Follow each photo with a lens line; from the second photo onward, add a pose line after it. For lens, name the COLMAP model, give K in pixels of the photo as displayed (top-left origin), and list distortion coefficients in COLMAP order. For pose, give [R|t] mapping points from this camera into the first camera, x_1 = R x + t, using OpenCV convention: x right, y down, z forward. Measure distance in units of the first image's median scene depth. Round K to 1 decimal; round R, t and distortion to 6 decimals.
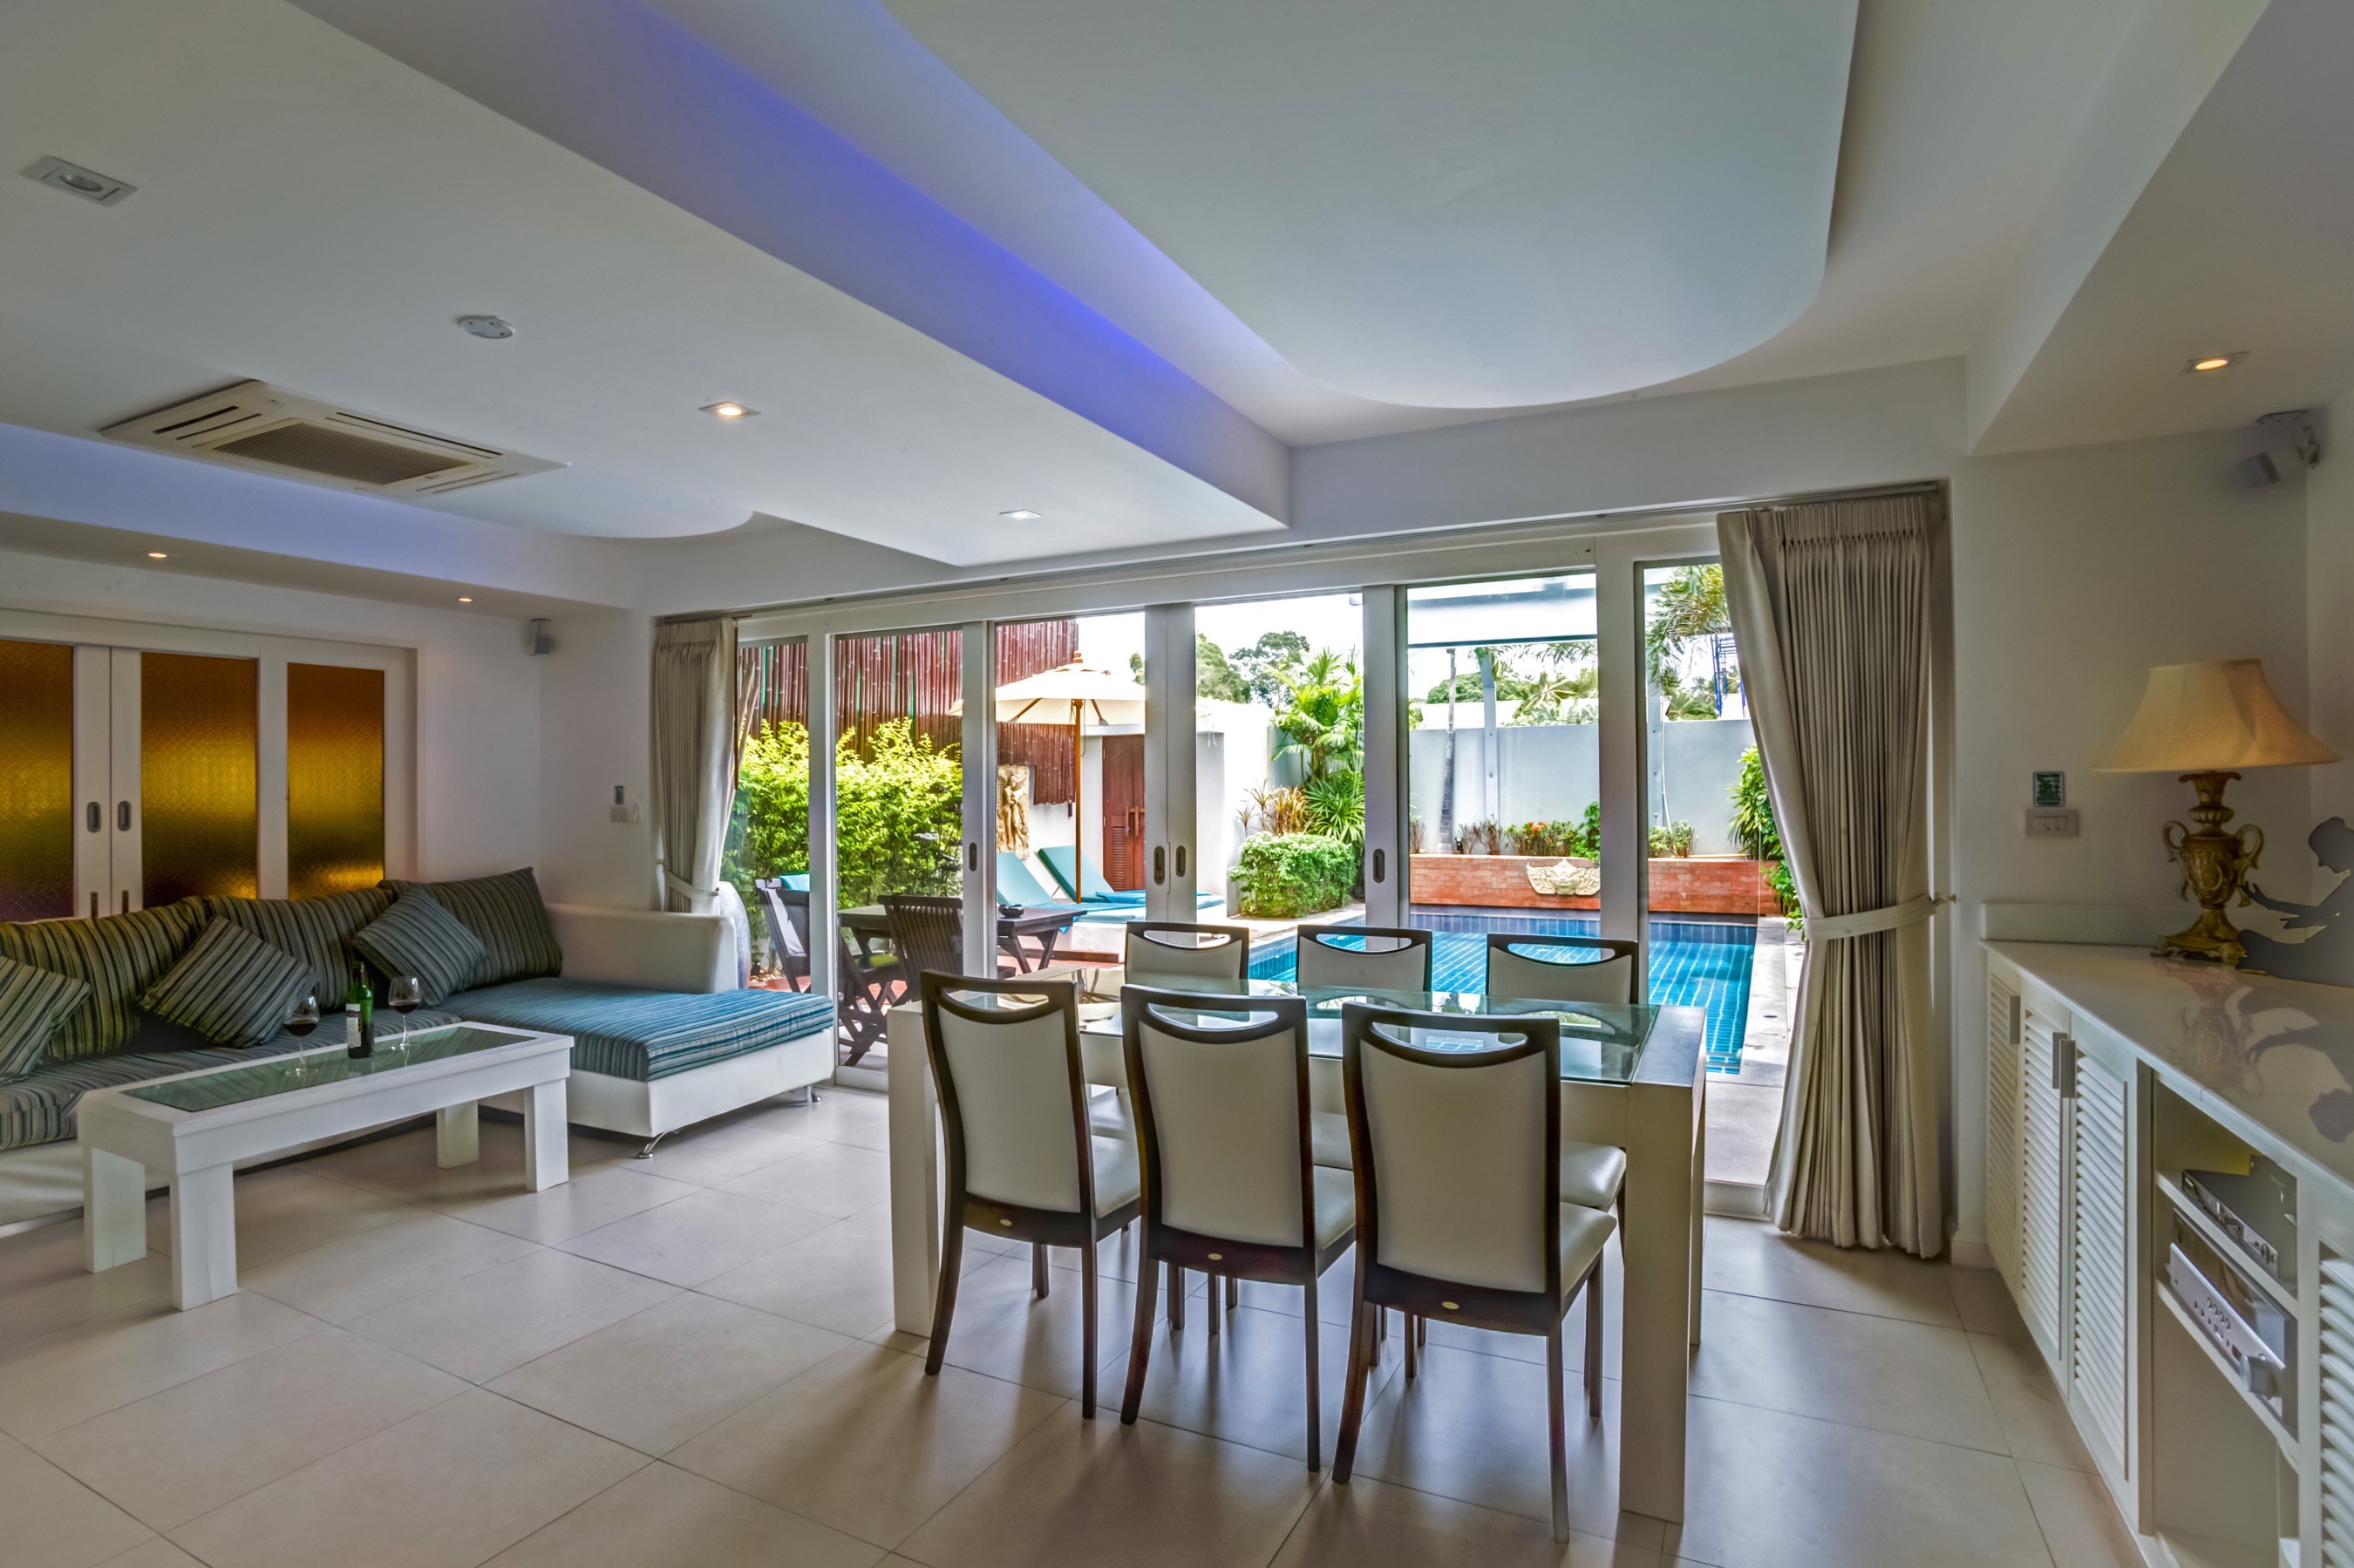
lens RADIAL K [[1188.4, 0, 1177.0], [0, 1188.4, 784.0], [0, 0, 1]] dist [-0.034576, 0.000156]
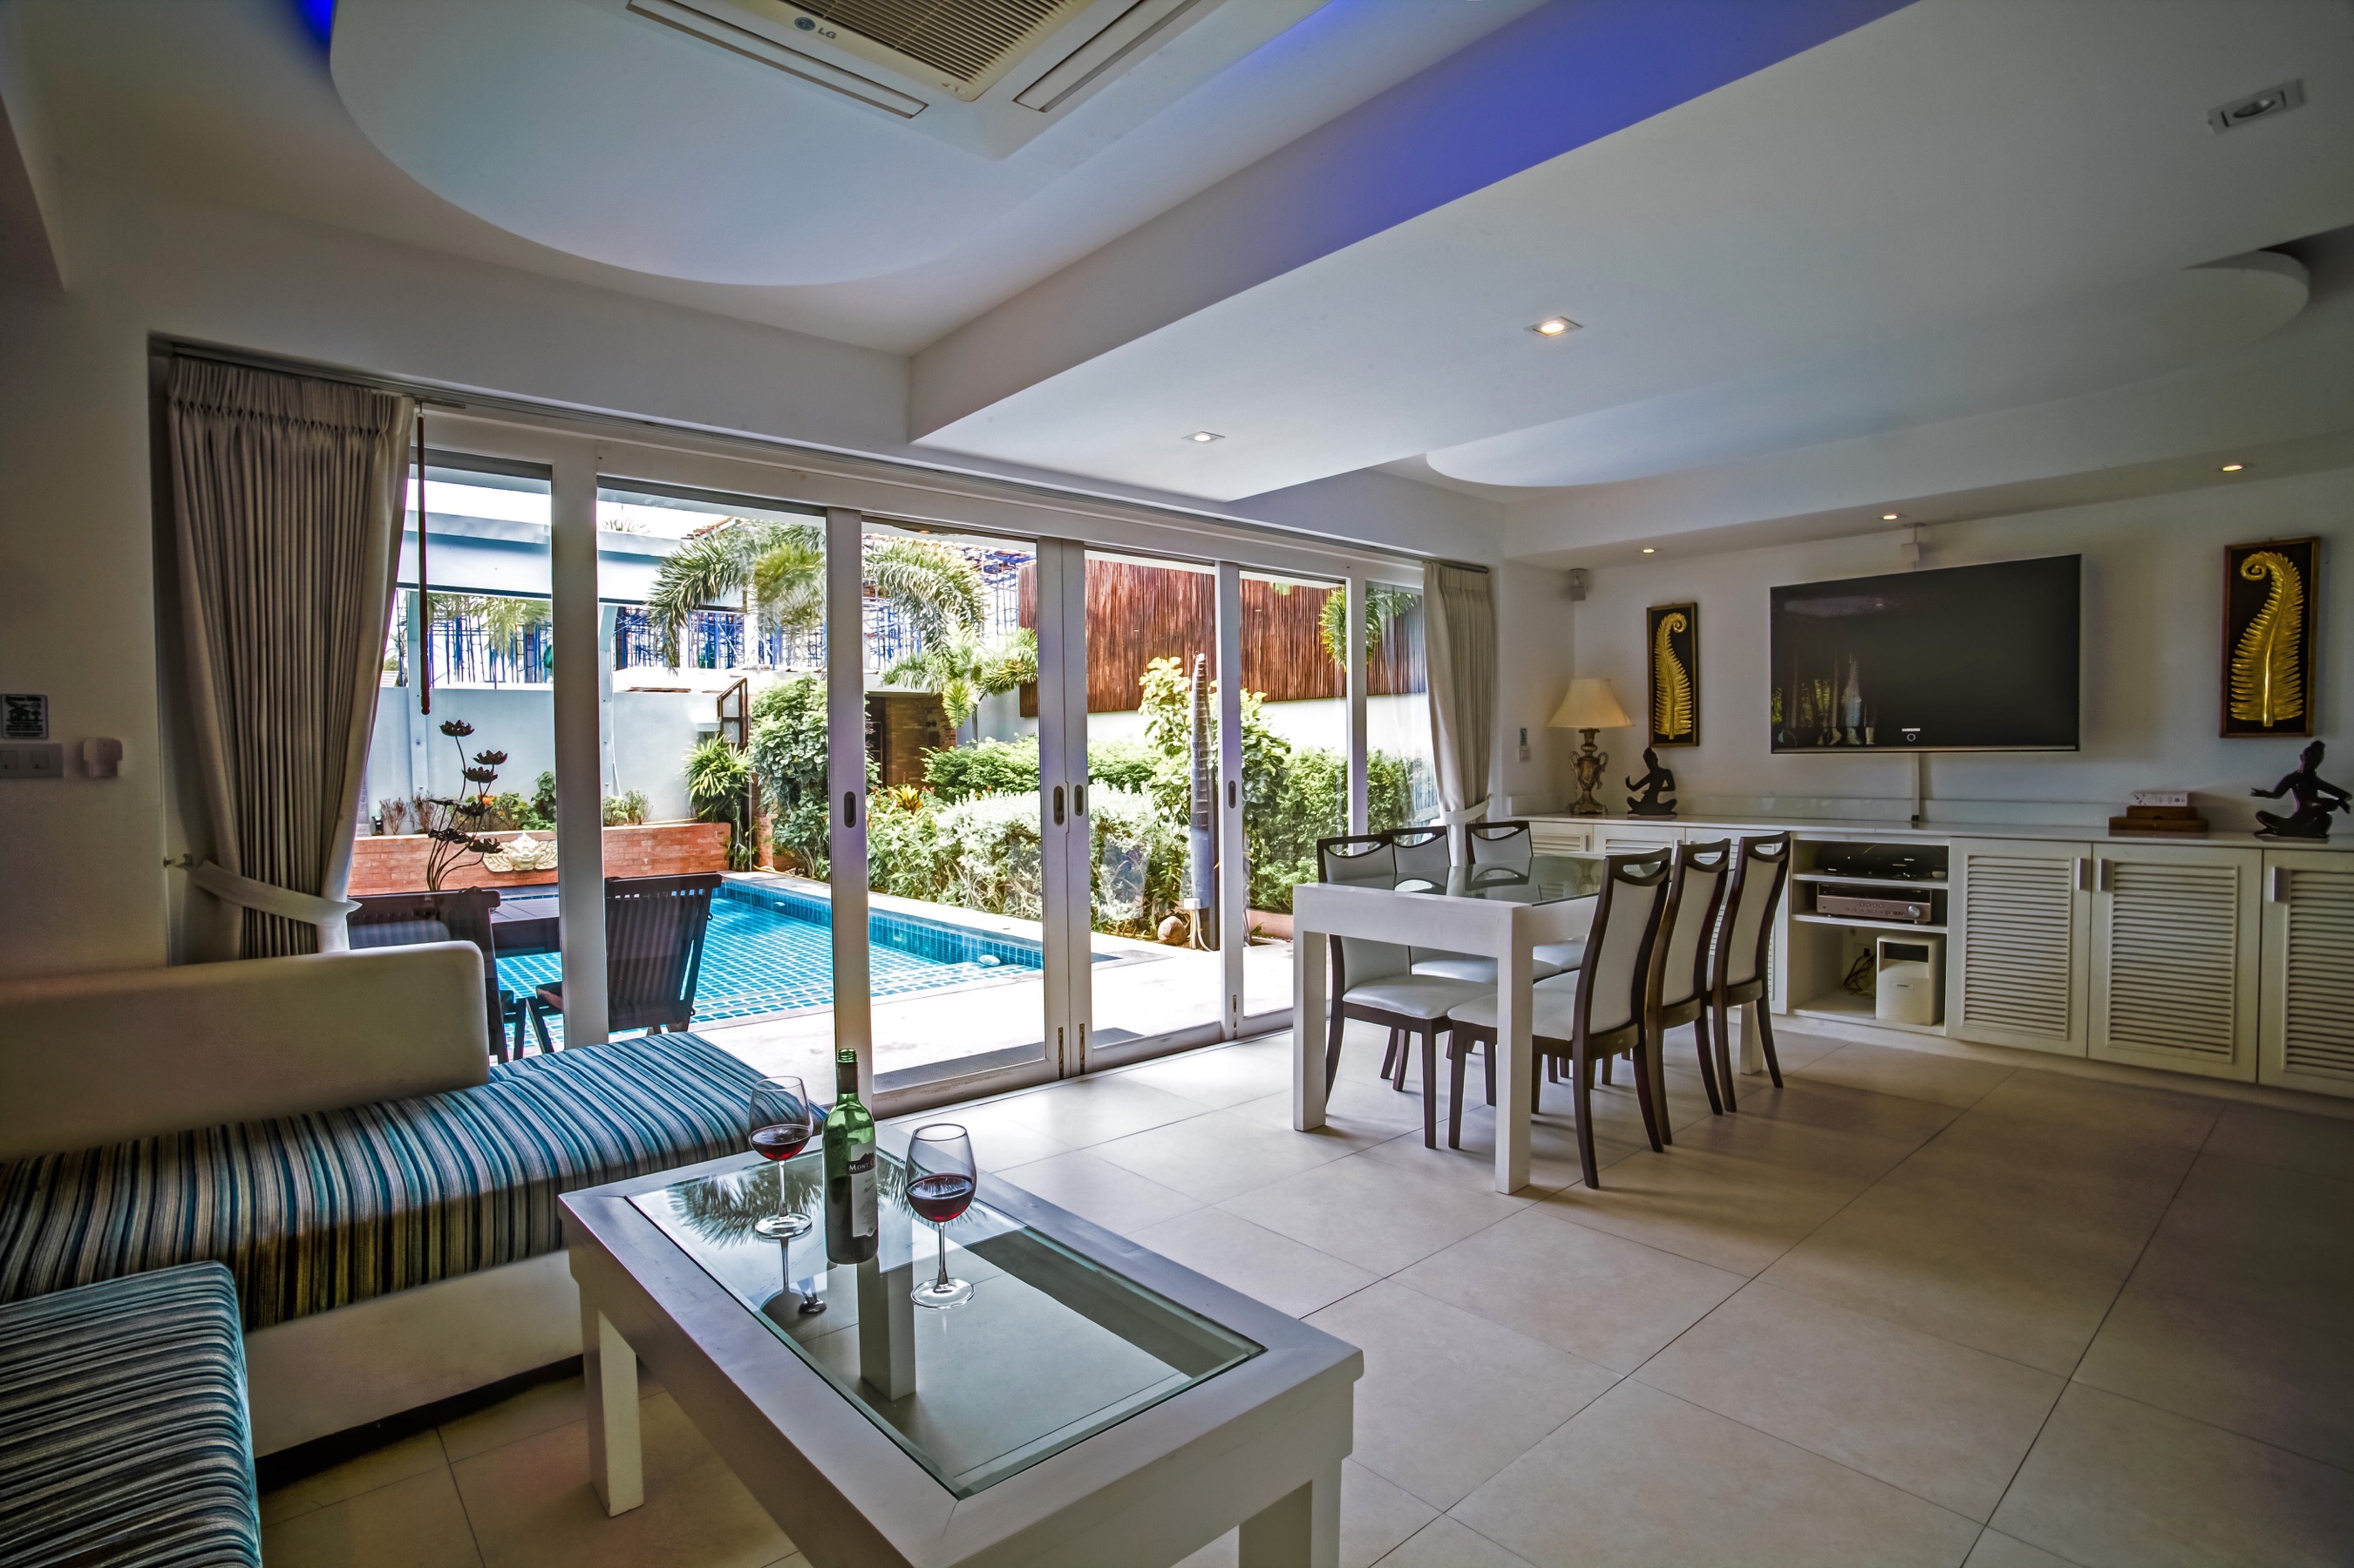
lens RADIAL K [[1116.0, 0, 1177.0], [0, 1116.0, 784.0], [0, 0, 1]] dist [-0.001084, -0.000059]
pose [[0.379314, -0.015825, 0.925133, -0.292340], [0.002420, 0.999867, 0.016111, 0.012529], [-0.925265, -0.003872, 0.379302, 0.197608]]
